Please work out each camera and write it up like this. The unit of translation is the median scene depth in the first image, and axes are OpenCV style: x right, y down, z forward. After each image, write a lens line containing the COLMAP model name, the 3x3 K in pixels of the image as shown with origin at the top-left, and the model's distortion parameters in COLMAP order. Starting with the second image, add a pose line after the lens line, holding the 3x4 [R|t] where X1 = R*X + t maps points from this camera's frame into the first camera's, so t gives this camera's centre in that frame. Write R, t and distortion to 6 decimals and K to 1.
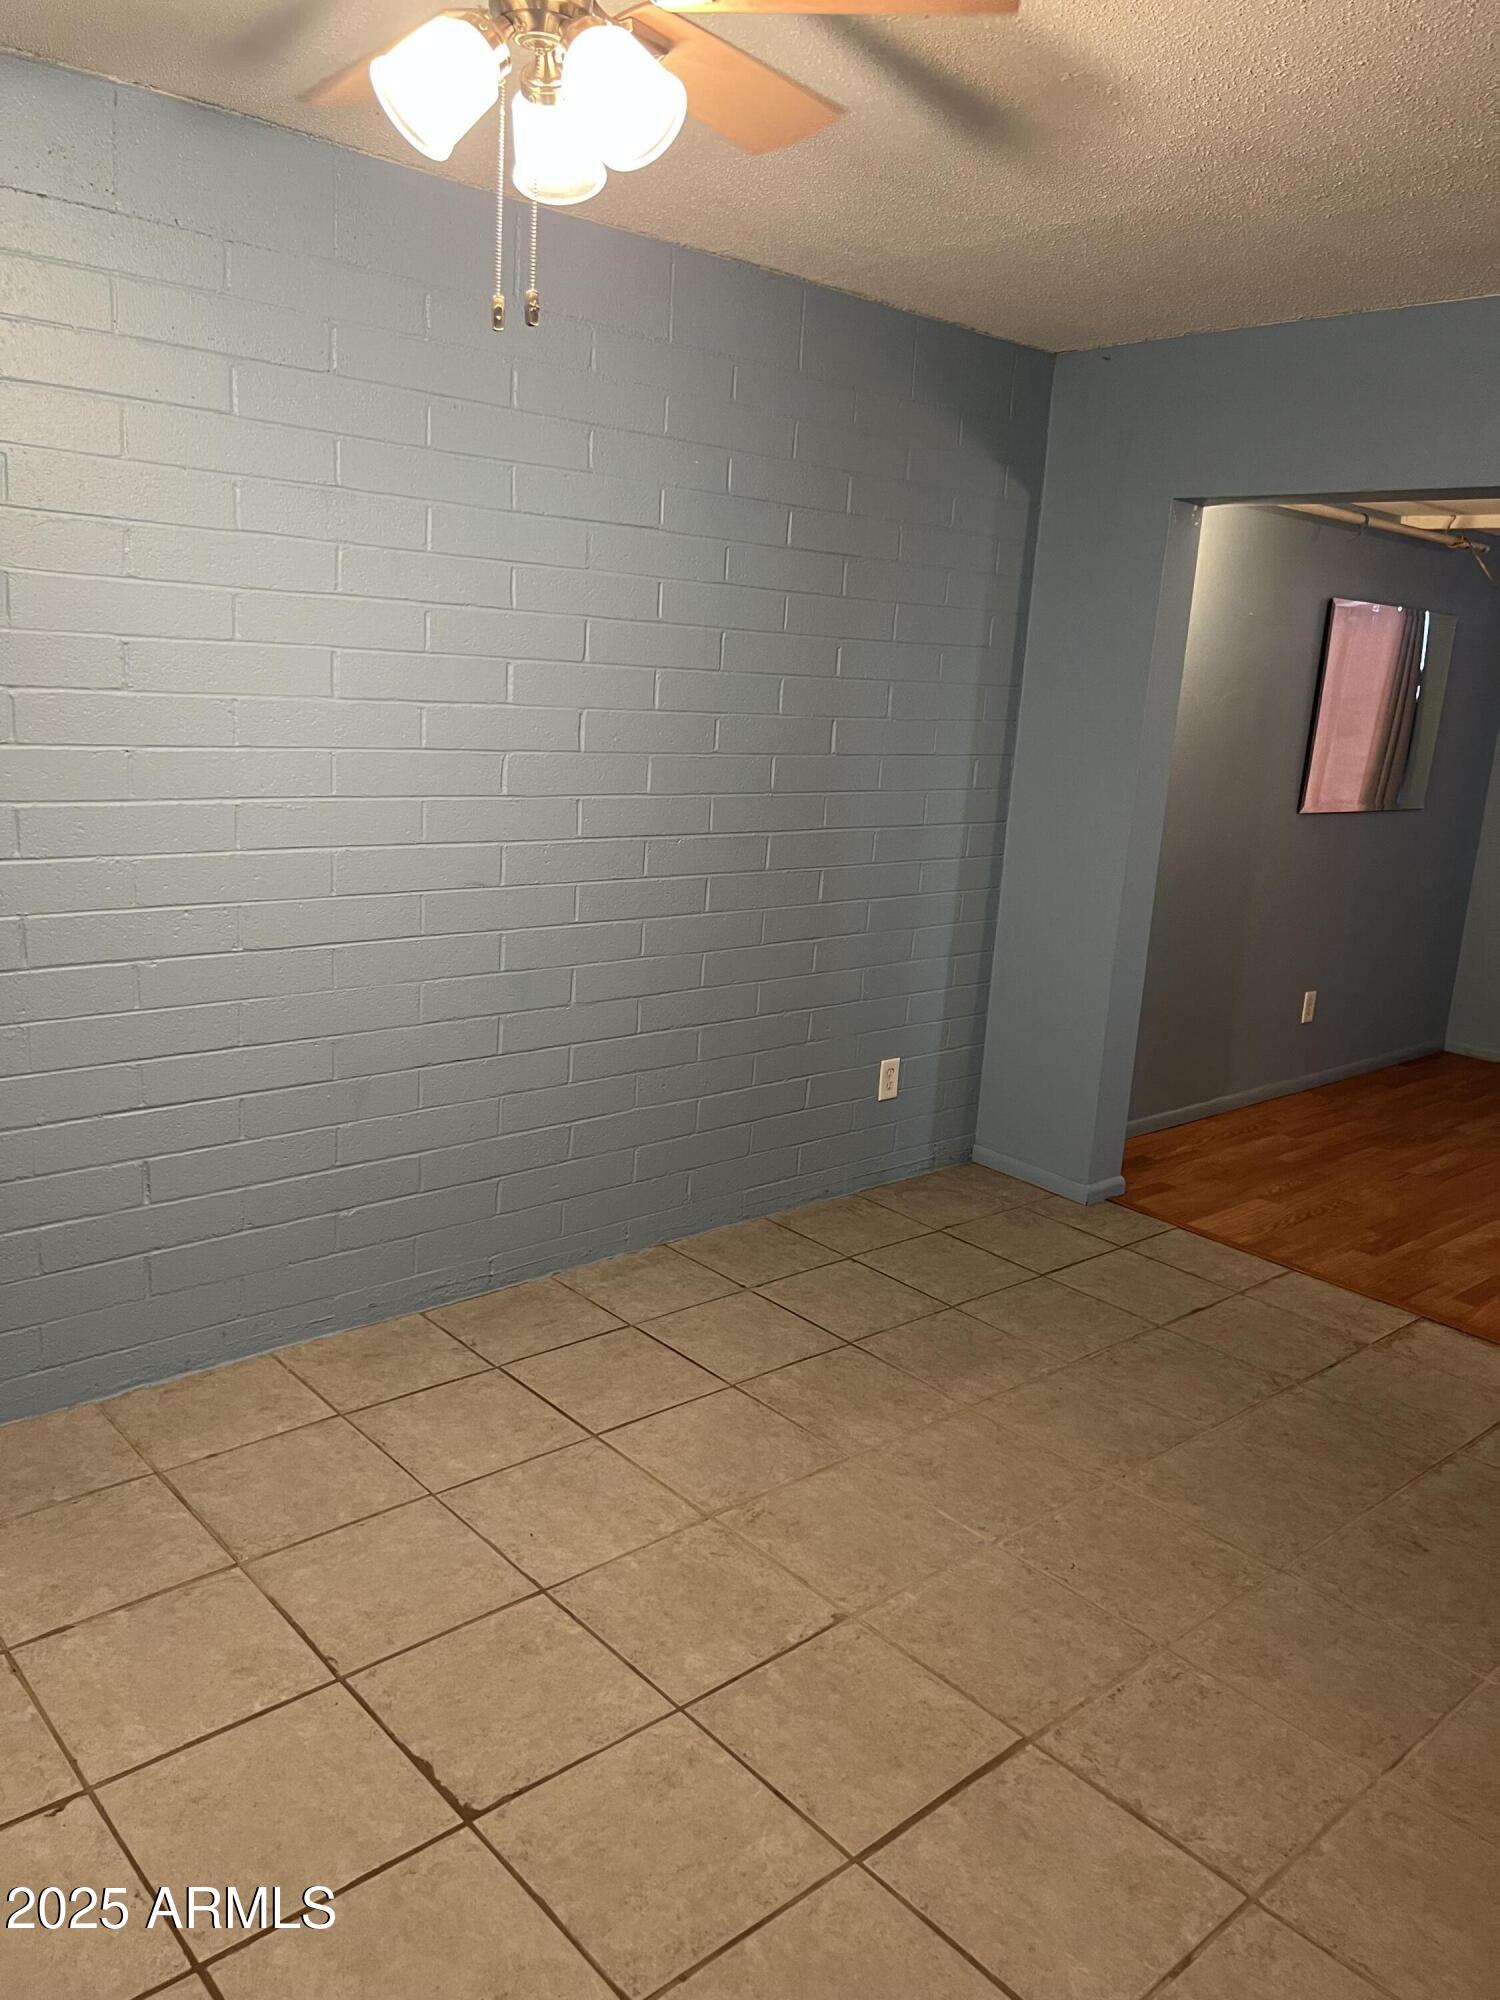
lens RADIAL K [[1494.2, 0, 760.2], [0, 1494.2, 1003.0], [0, 0, 1]] dist [0.050138, -0.065539]
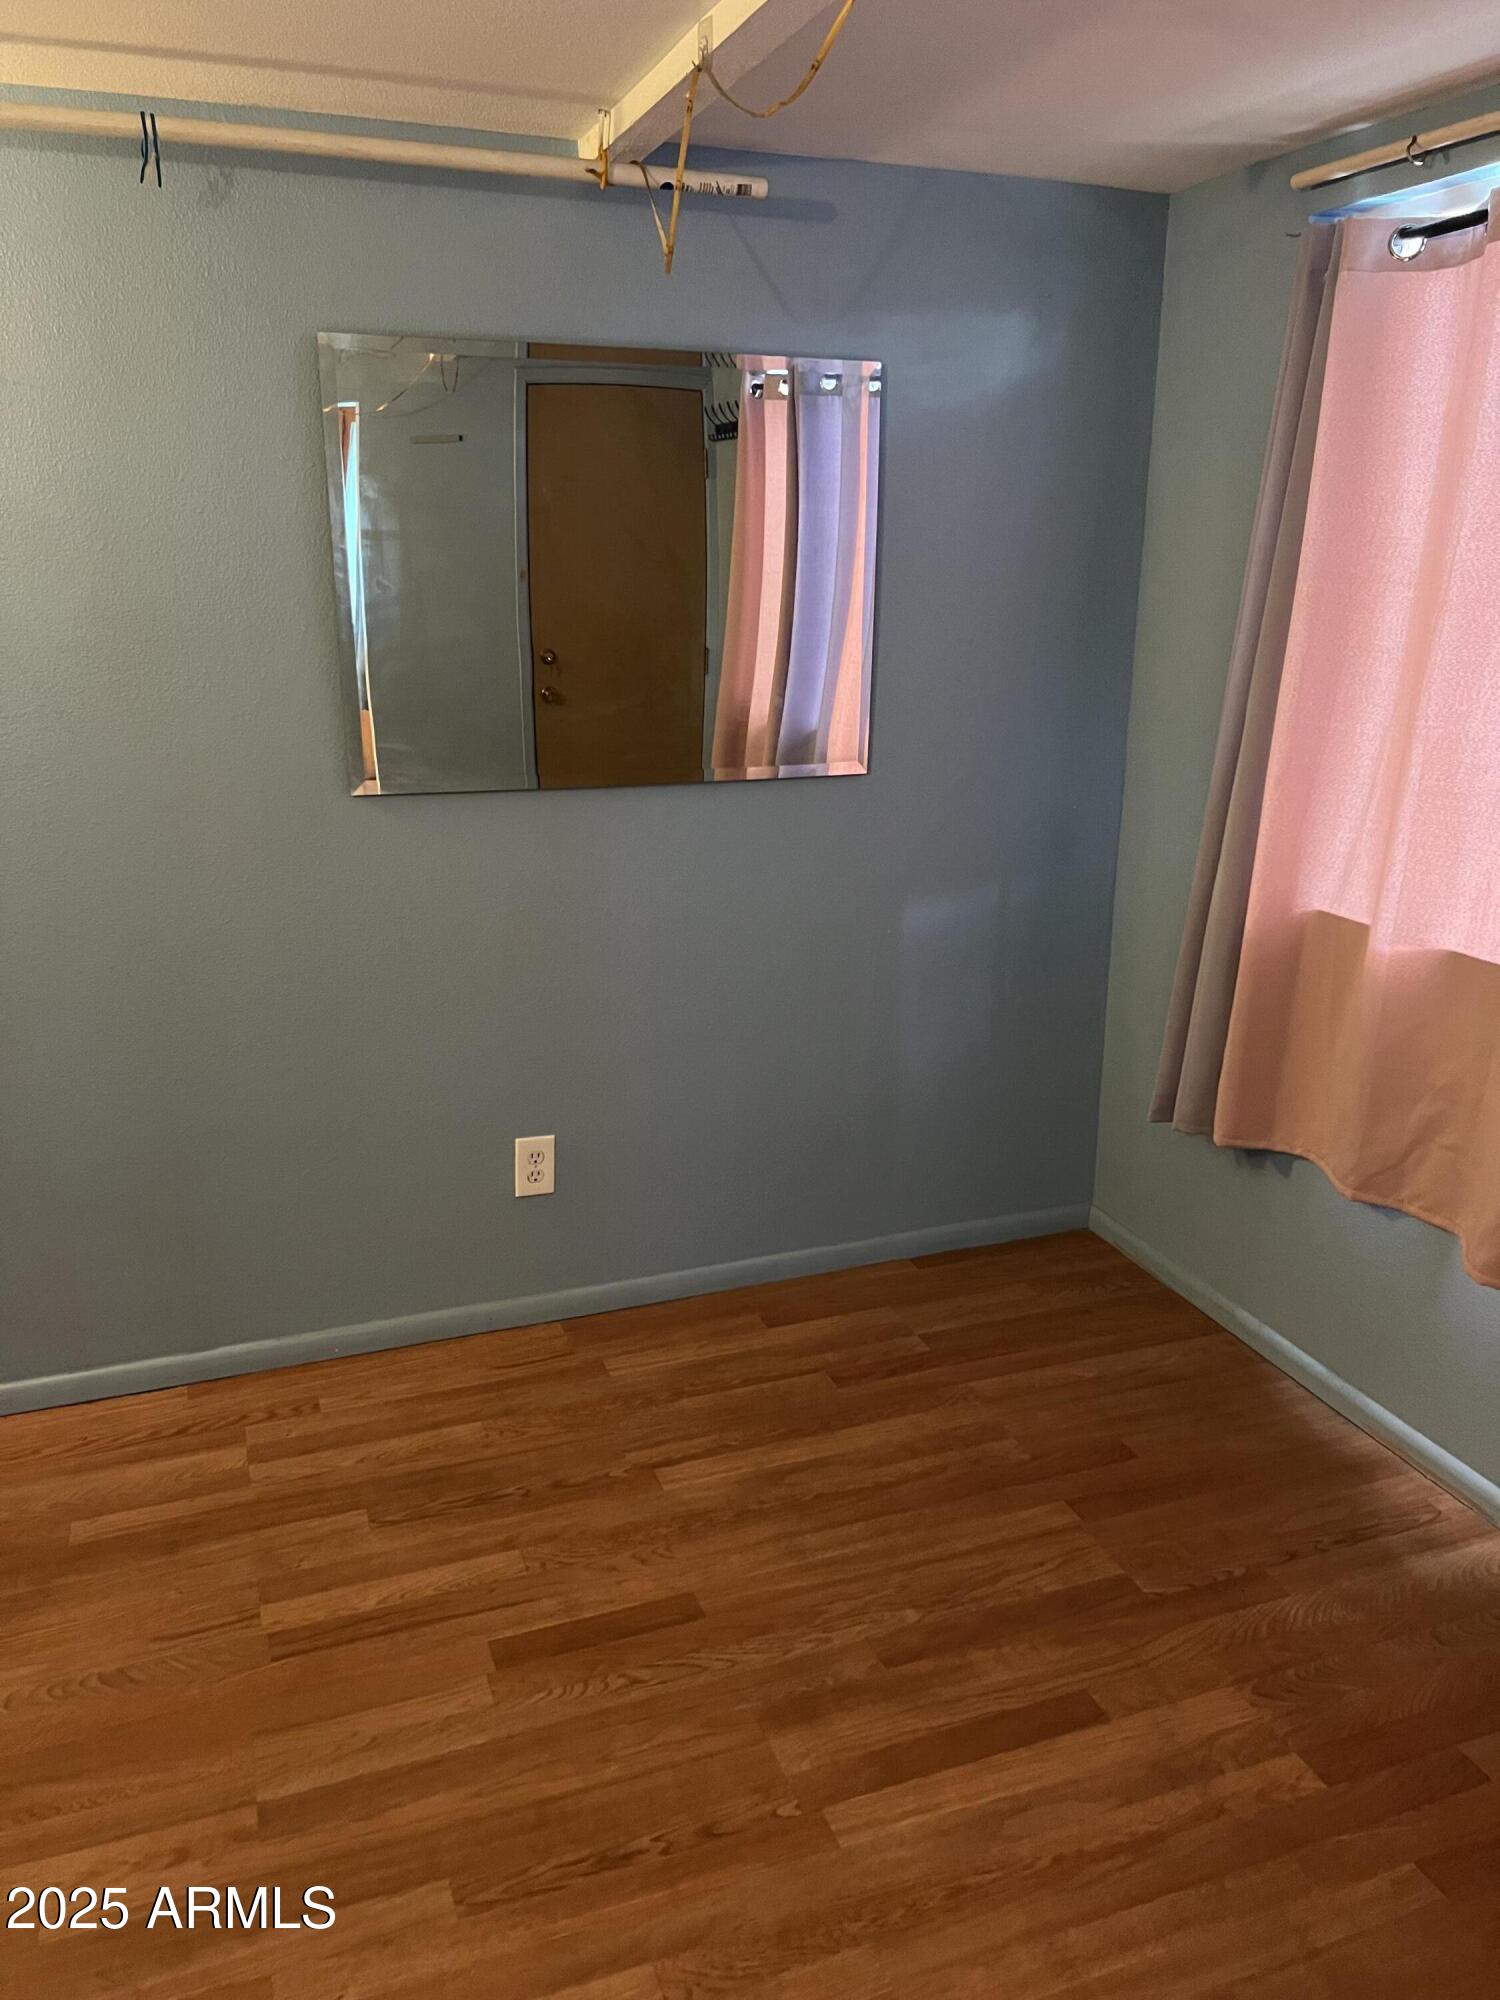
lens RADIAL K [[1494.2, 0, 760.2], [0, 1494.2, 1003.0], [0, 0, 1]] dist [0.050138, -0.065539]
pose [[0.930598, 0.043686, -0.363425, 0.673269], [-0.028467, 0.998483, 0.047129, -0.086496], [0.364933, -0.033512, 0.930430, 0.601301]]
